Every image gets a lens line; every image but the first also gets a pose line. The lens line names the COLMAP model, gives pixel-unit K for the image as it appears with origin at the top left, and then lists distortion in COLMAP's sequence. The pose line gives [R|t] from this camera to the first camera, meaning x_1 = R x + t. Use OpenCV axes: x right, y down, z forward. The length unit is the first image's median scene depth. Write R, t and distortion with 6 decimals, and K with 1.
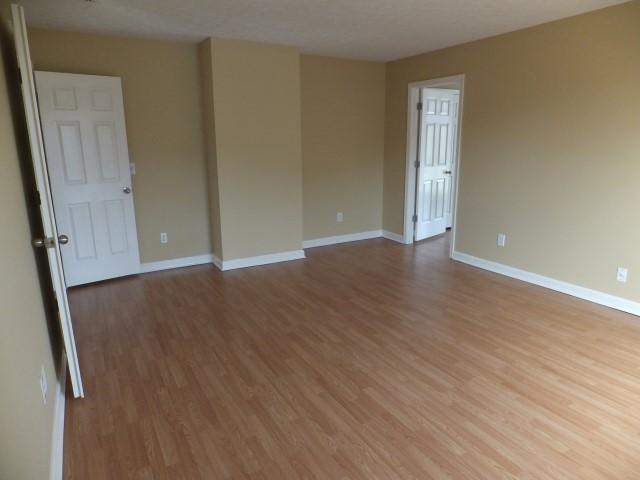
lens RADIAL K [[417.7, 0, 320.0], [0, 417.7, 240.0], [0, 0, 1]] dist [-0.000397, 0.000694]
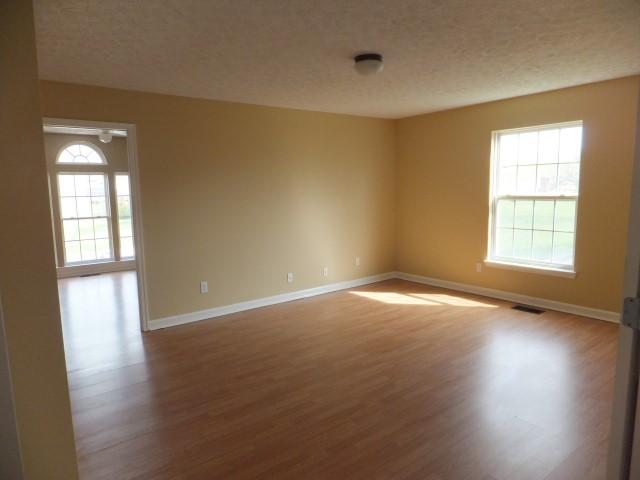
lens RADIAL K [[412.0, 0, 301.5], [0, 412.0, 242.6], [0, 0, 1]] dist [-0.003135, -0.000441]
pose [[-0.121568, -0.117857, 0.985561, -0.920078], [0.237399, 0.960656, 0.144162, -0.296207], [-0.963775, 0.251497, -0.088806, 1.179406]]
